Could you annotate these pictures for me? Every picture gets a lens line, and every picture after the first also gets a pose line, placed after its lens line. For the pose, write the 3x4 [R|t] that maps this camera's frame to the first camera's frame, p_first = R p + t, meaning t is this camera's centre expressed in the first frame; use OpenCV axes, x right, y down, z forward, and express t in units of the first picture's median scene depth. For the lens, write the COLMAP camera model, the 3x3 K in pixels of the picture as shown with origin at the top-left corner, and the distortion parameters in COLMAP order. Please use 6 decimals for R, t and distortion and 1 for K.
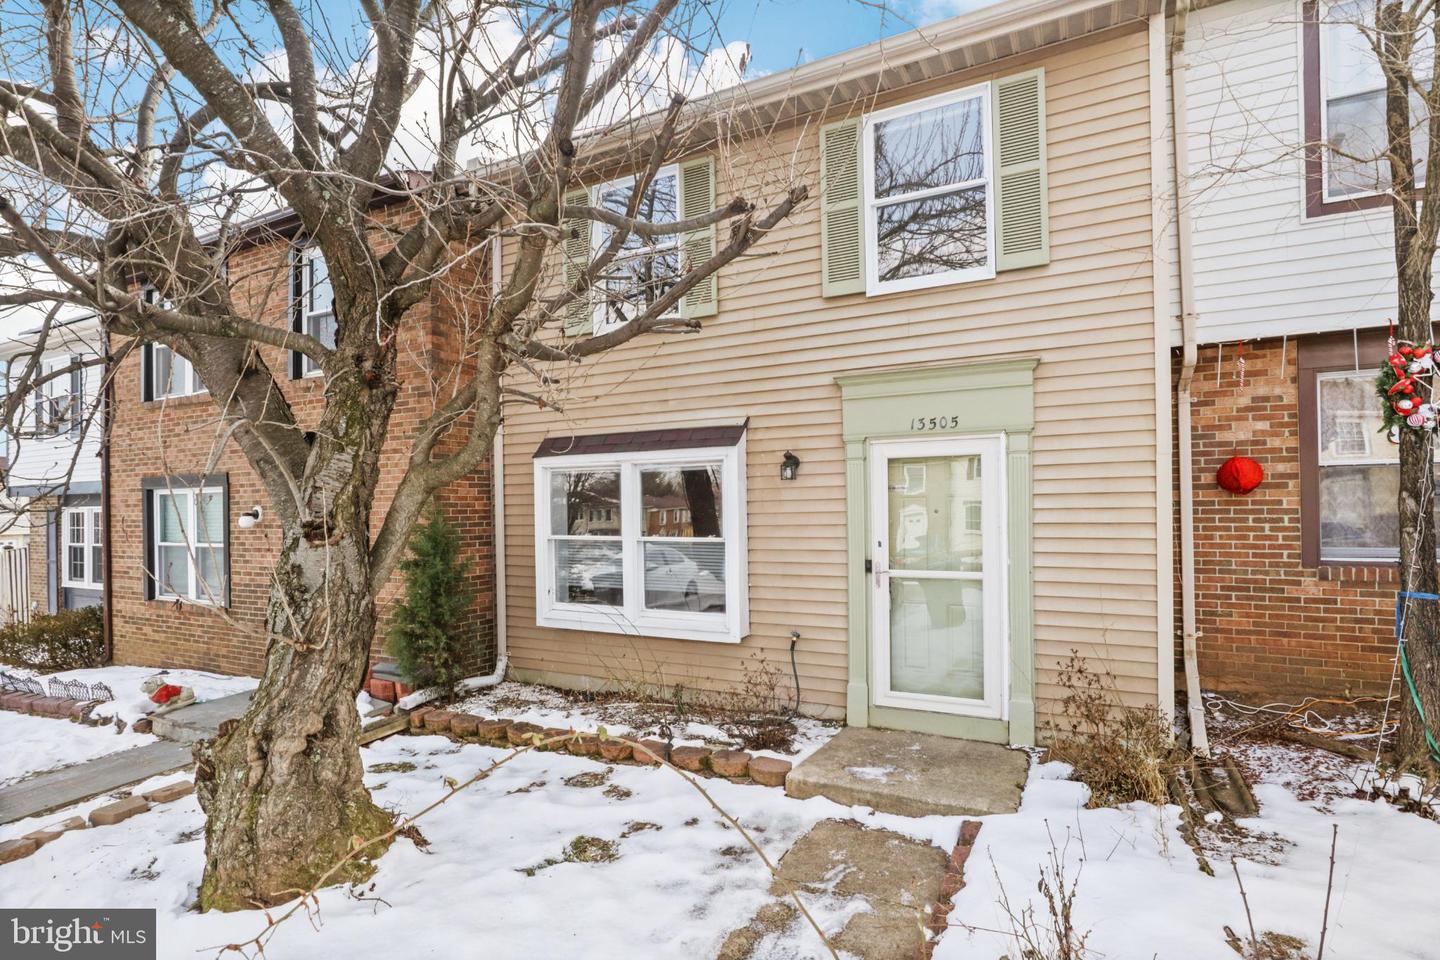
lens RADIAL K [[720.3, 0, 717.2], [0, 720.3, 481.9], [0, 0, 1]] dist [-0.004207, 0.005203]
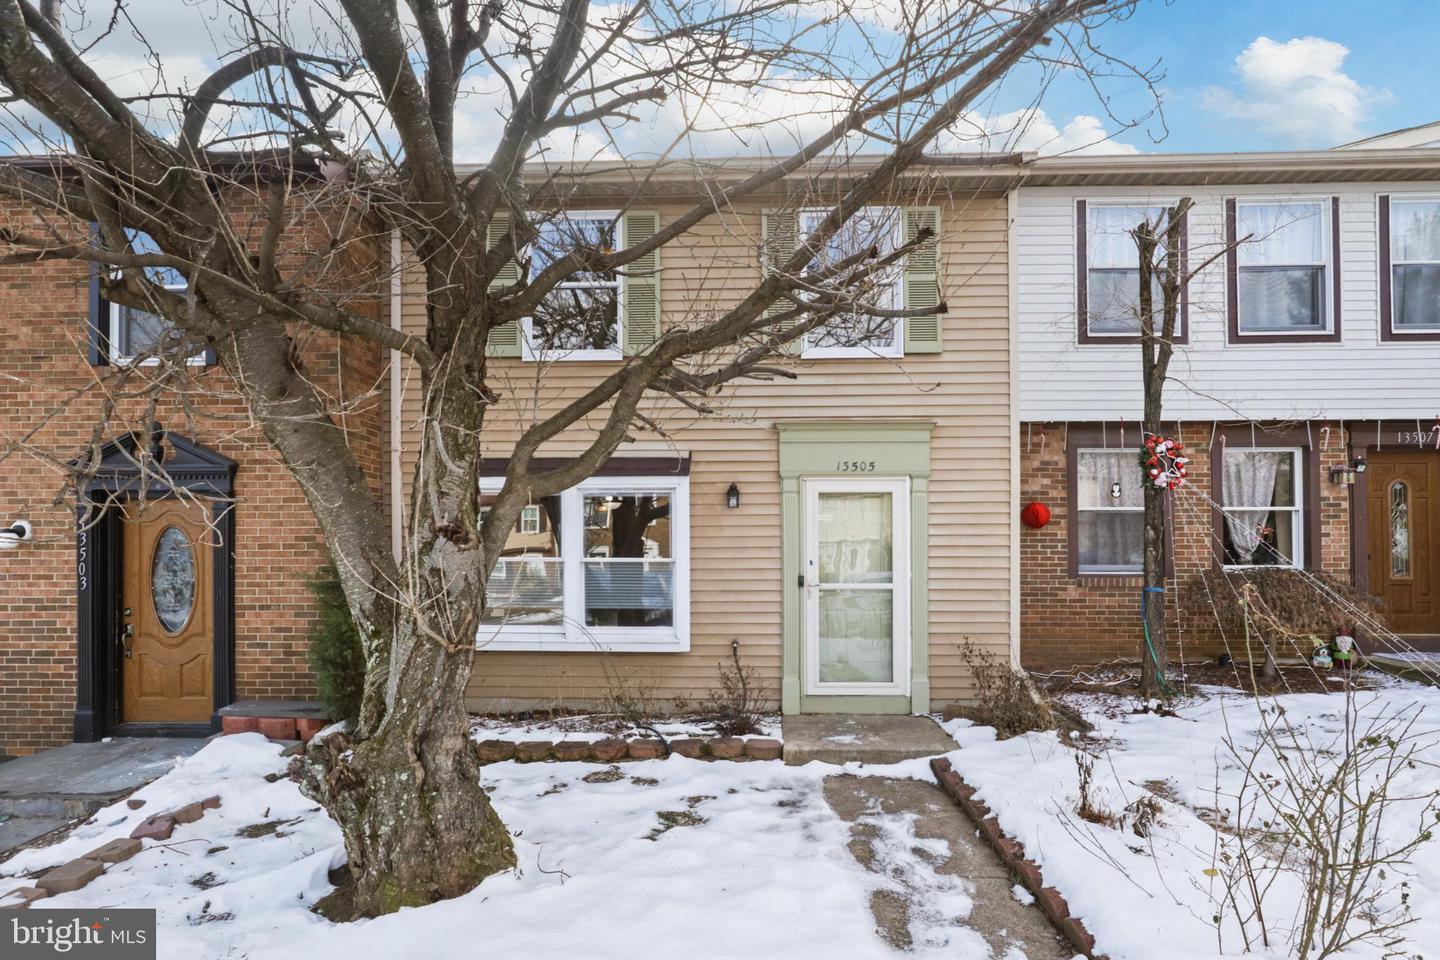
lens RADIAL K [[720.3, 0, 752.9], [0, 720.3, 518.9], [0, 0, 1]] dist [-0.004207, 0.005203]
pose [[0.905451, 0.028956, 0.423463, -0.420563], [-0.026830, 0.999580, -0.010982, 0.031136], [-0.423603, -0.001418, 0.905847, -0.067816]]
